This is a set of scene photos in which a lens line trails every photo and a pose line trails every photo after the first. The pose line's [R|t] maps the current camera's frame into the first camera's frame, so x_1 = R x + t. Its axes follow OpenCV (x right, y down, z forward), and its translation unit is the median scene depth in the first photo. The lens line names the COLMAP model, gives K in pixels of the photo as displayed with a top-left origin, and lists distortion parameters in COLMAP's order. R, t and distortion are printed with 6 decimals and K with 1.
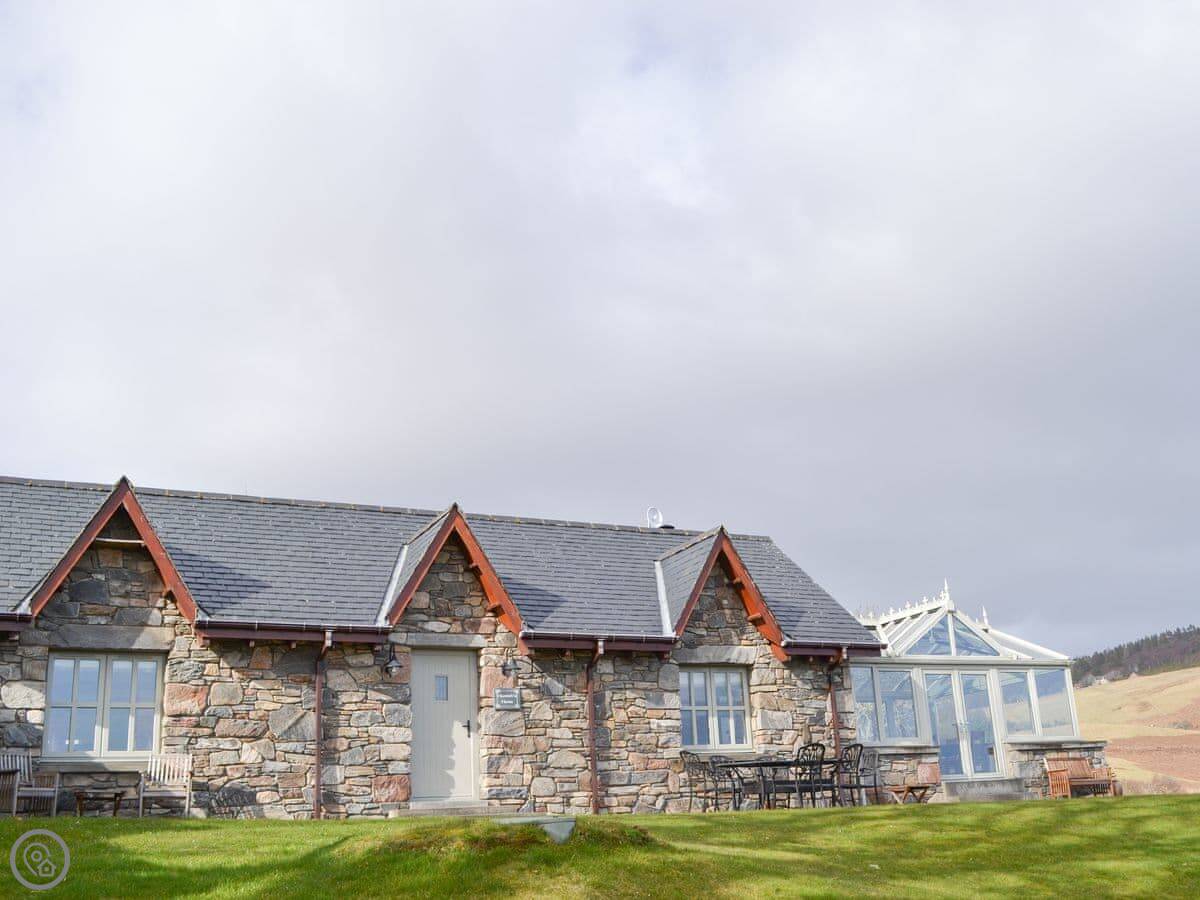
lens RADIAL K [[1279.4, 0, 600.0], [0, 1279.4, 450.0], [0, 0, 1]] dist [-0.076851, 0.002946]
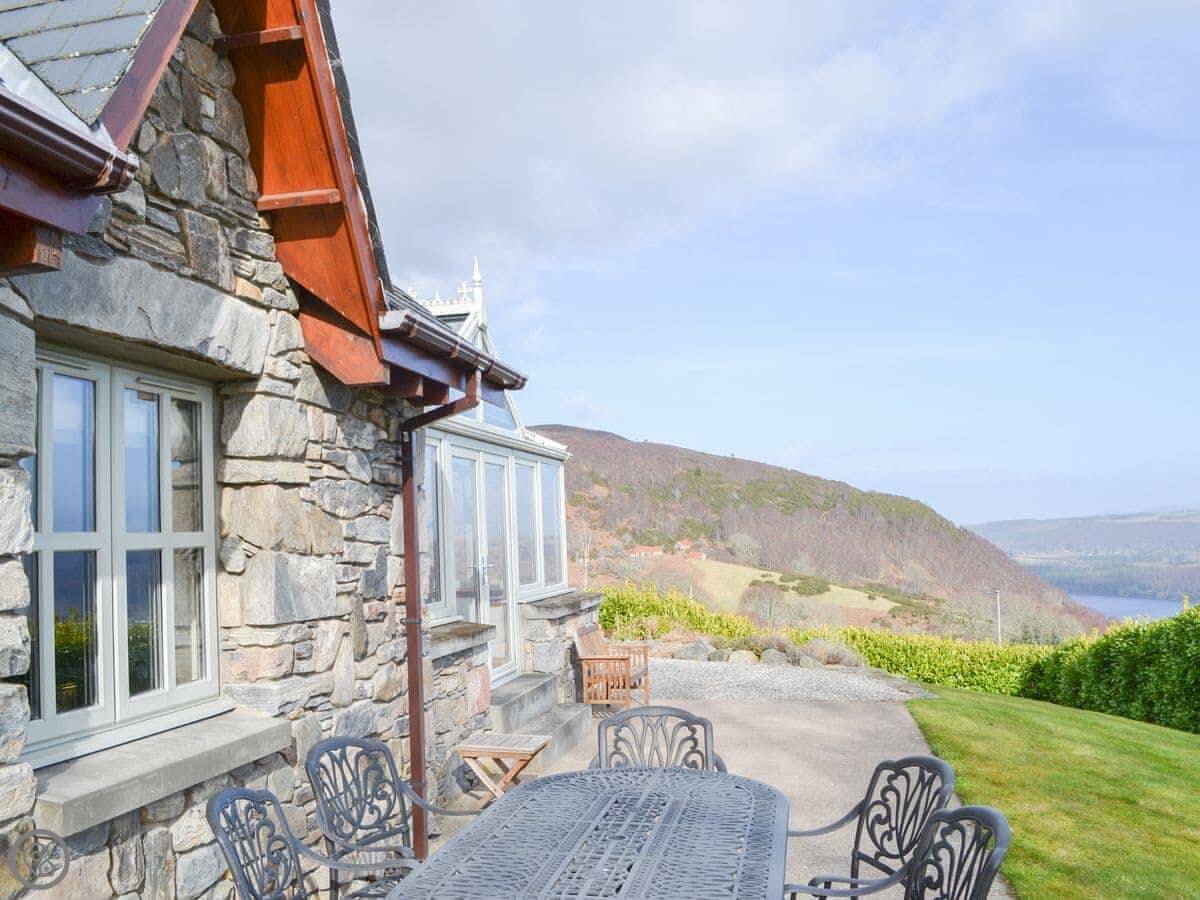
lens RADIAL K [[1078.0, 0, 575.5], [0, 1078.0, 476.4], [0, 0, 1]] dist [-0.085730, 0.009717]
pose [[0.615028, 0.080141, 0.784422, -0.010807], [-0.250631, 0.963098, 0.098113, 0.163413], [-0.747612, -0.256942, 0.612418, 0.885995]]
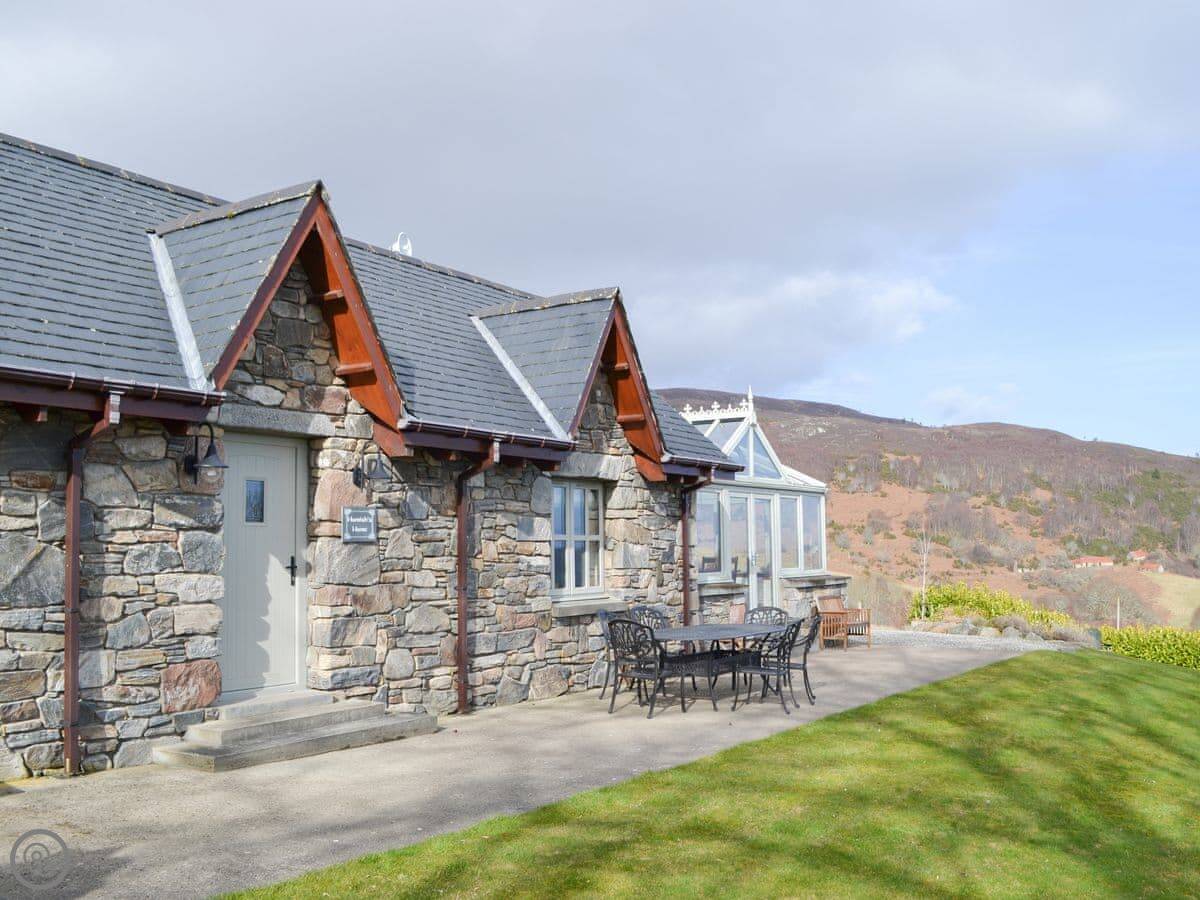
lens RADIAL K [[1153.5, 0, 598.8], [0, 1153.5, 473.1], [0, 0, 1]] dist [-0.075275, 0.001674]
pose [[0.854117, 0.080917, 0.513748, -0.253948], [-0.198175, 0.963933, 0.177649, 0.051471], [-0.480844, -0.253545, 0.839347, 0.486146]]
